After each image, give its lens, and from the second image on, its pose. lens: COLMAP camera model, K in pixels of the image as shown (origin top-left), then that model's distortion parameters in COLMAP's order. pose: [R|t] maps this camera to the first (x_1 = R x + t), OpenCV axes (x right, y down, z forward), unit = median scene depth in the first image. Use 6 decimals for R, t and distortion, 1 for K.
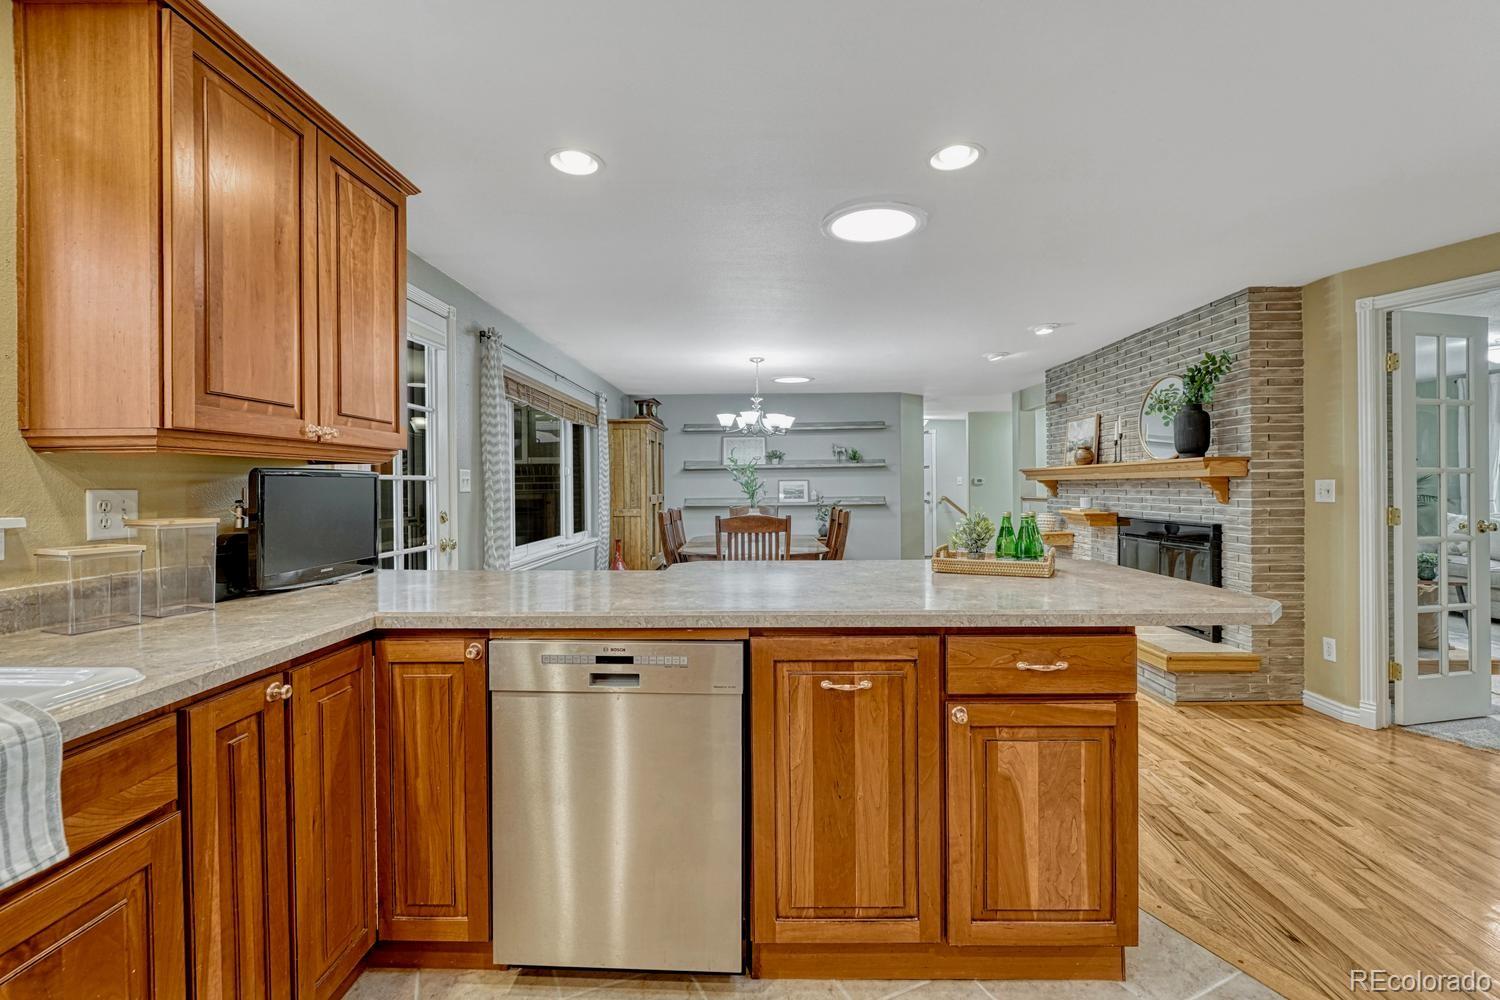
lens RADIAL K [[636.4, 0, 754.9], [0, 636.4, 492.3], [0, 0, 1]] dist [-0.011852, 0.000941]
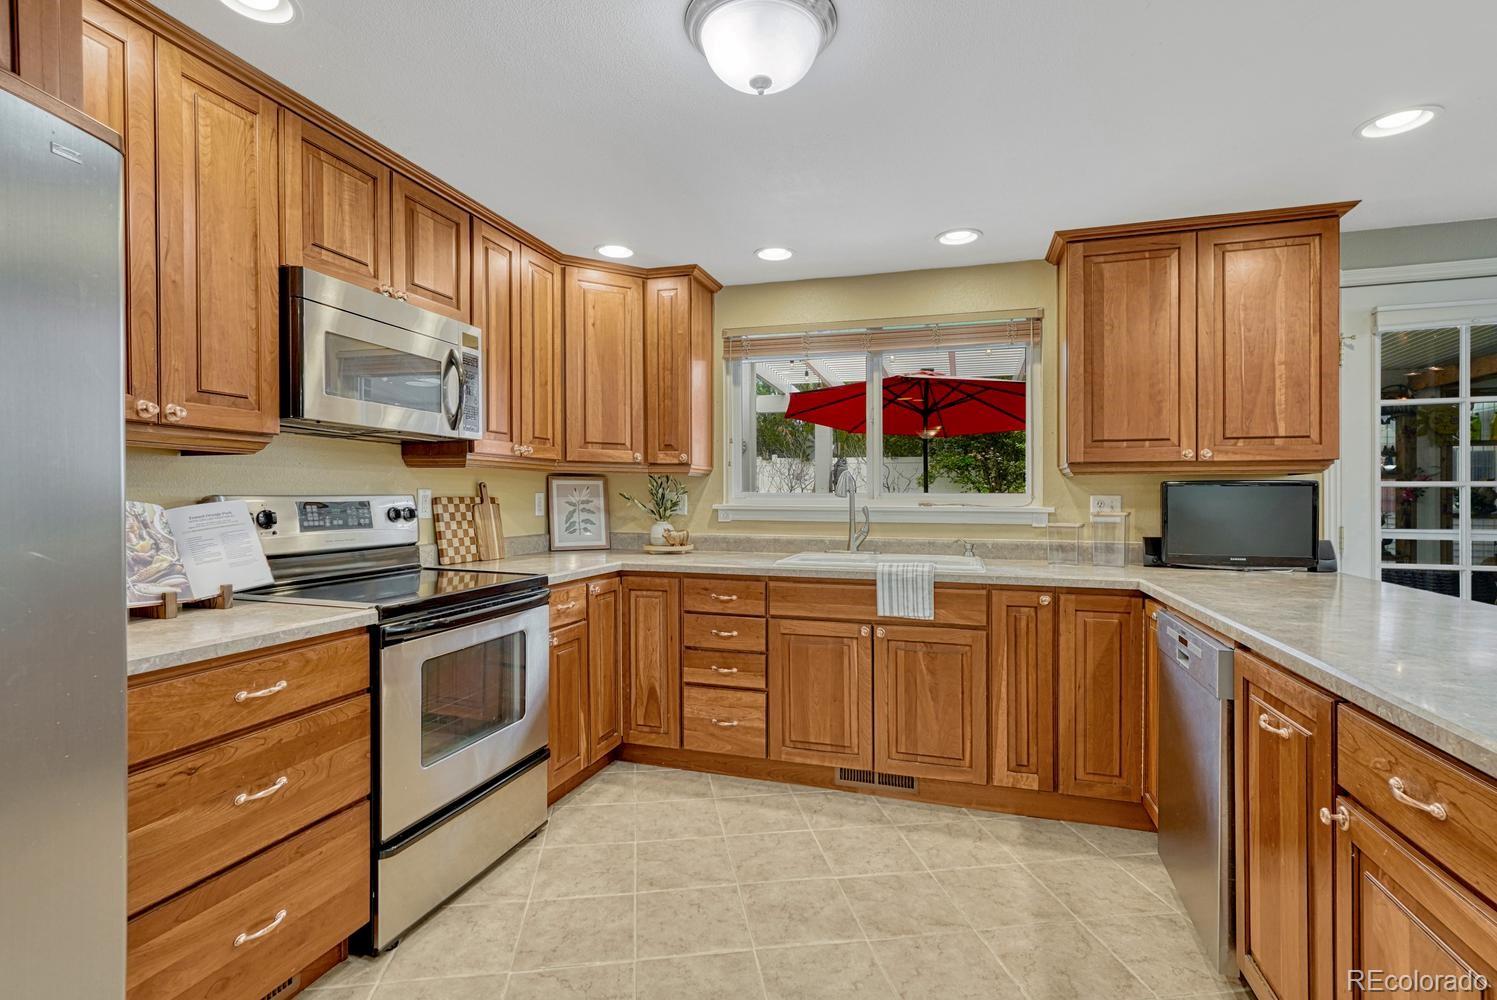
lens RADIAL K [[712.6, 0, 738.1], [0, 712.6, 494.4], [0, 0, 1]] dist [0.003070, 0.000103]
pose [[-0.280023, 0.003784, -0.959986, 0.538009], [-0.011481, 0.999908, 0.007290, -0.003853], [0.959925, 0.013063, -0.279954, 0.239927]]
